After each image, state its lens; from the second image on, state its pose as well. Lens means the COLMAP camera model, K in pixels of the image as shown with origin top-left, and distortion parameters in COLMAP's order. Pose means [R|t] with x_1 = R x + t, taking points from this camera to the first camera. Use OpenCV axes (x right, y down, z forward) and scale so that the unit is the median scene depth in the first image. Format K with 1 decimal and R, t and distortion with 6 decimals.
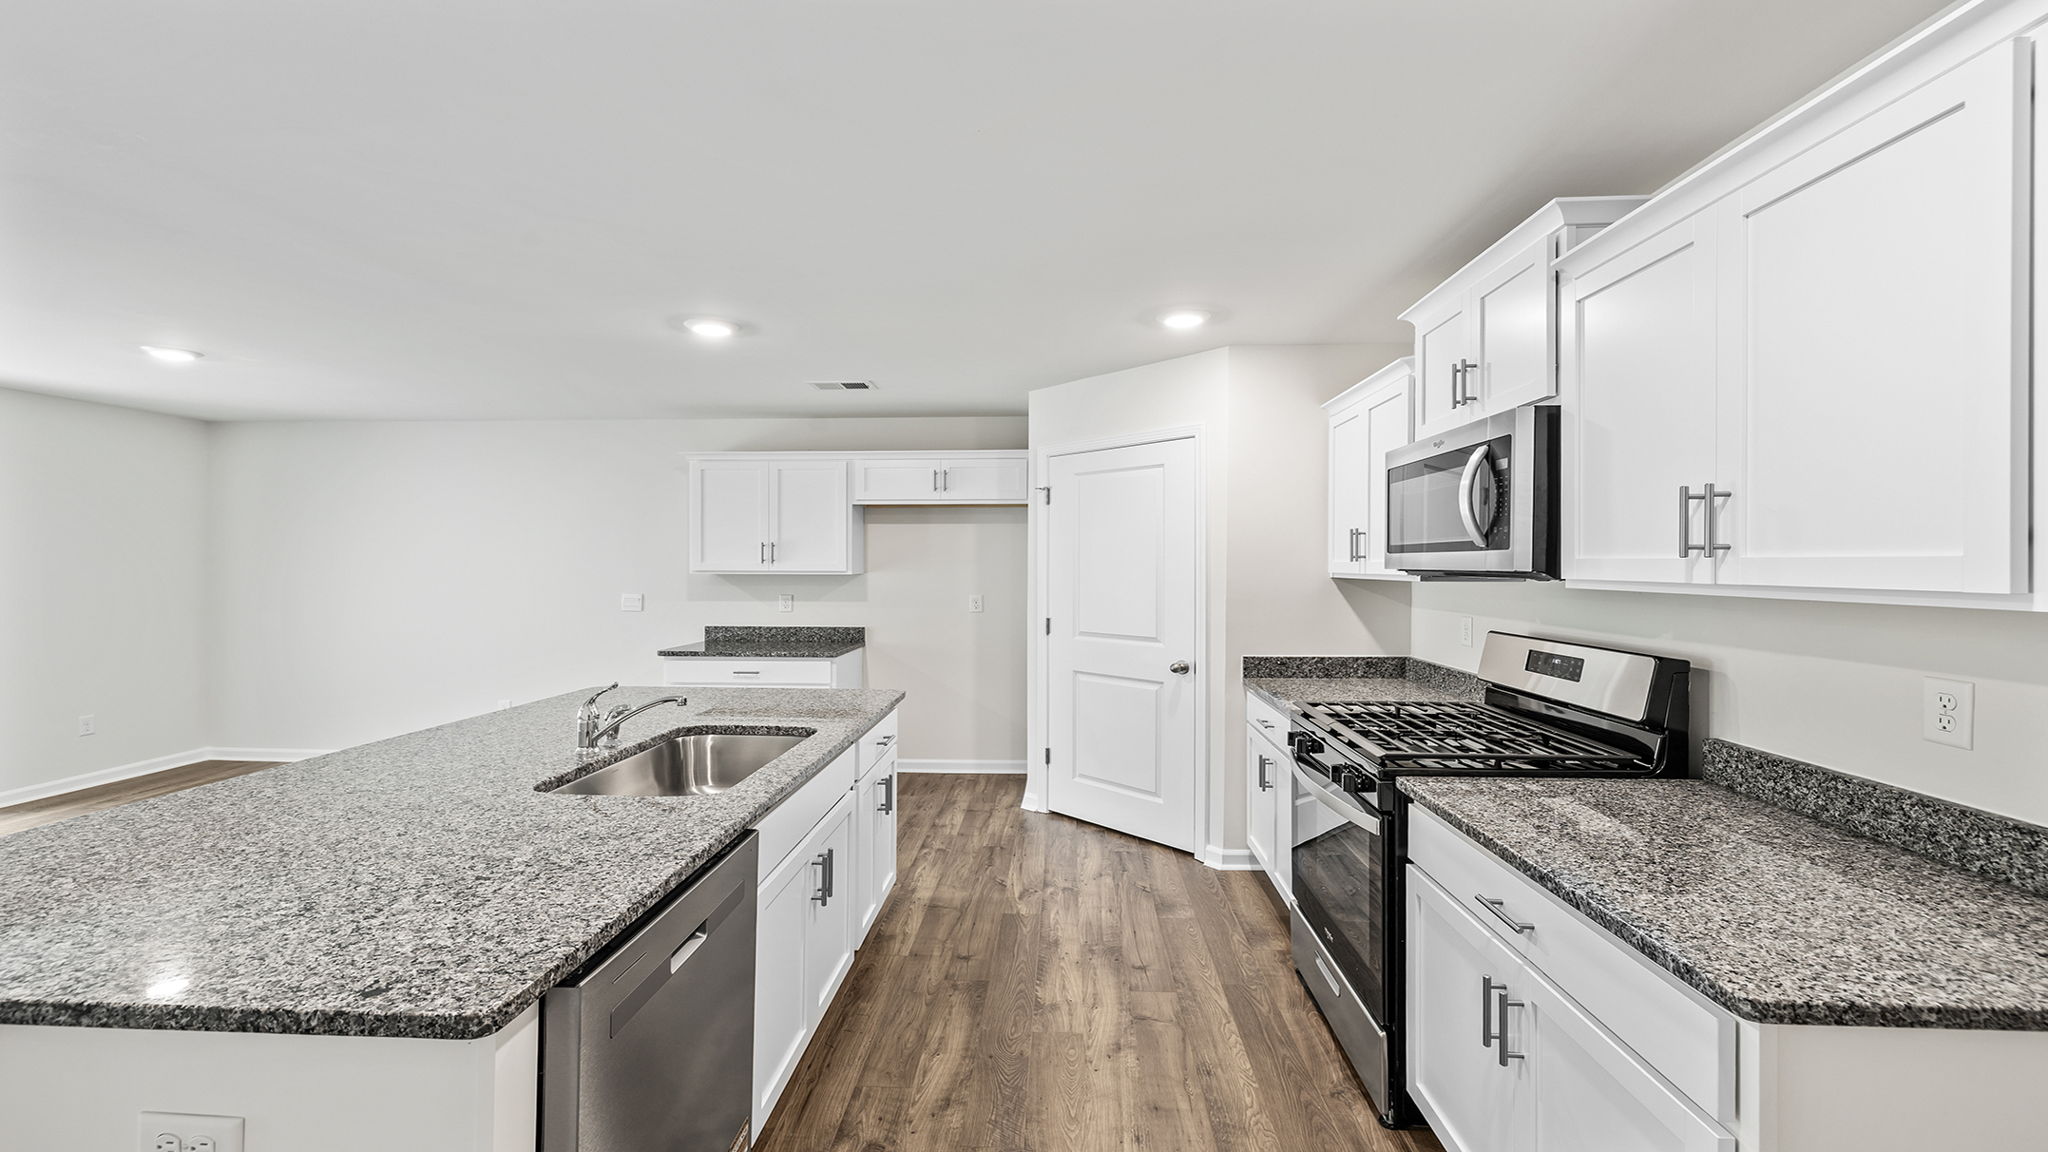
lens RADIAL K [[867.2, 0, 1001.5], [0, 867.2, 567.6], [0, 0, 1]] dist [0.000394, 0.000053]
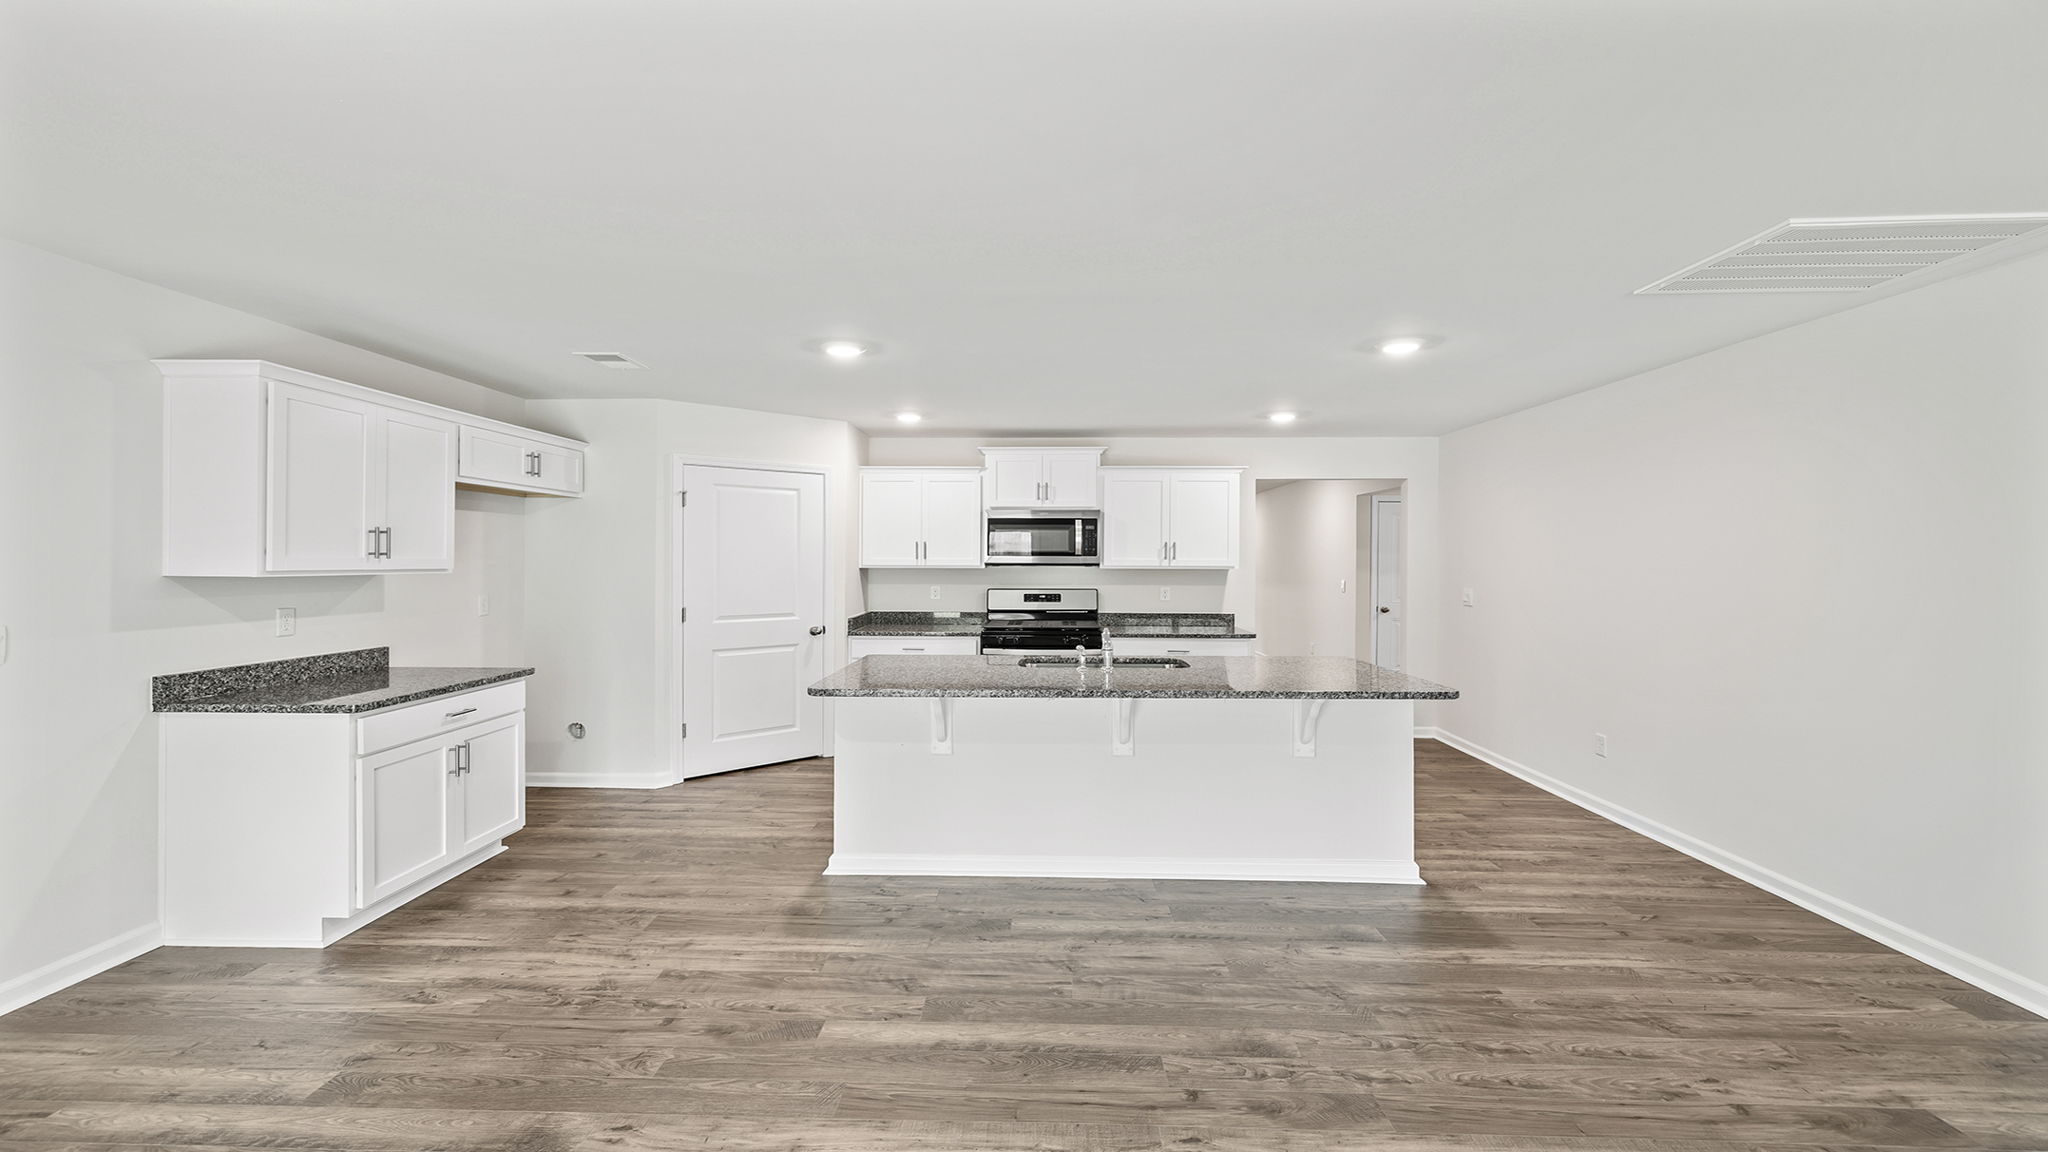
lens RADIAL K [[868.7, 0, 1016.1], [0, 868.7, 560.9], [0, 0, 1]] dist [0.000858, -0.000110]
pose [[-0.029607, -0.001703, 0.999560, -1.091000], [0.000853, 0.999998, 0.001729, -0.004281], [-0.999561, 0.000904, -0.029606, 0.606519]]
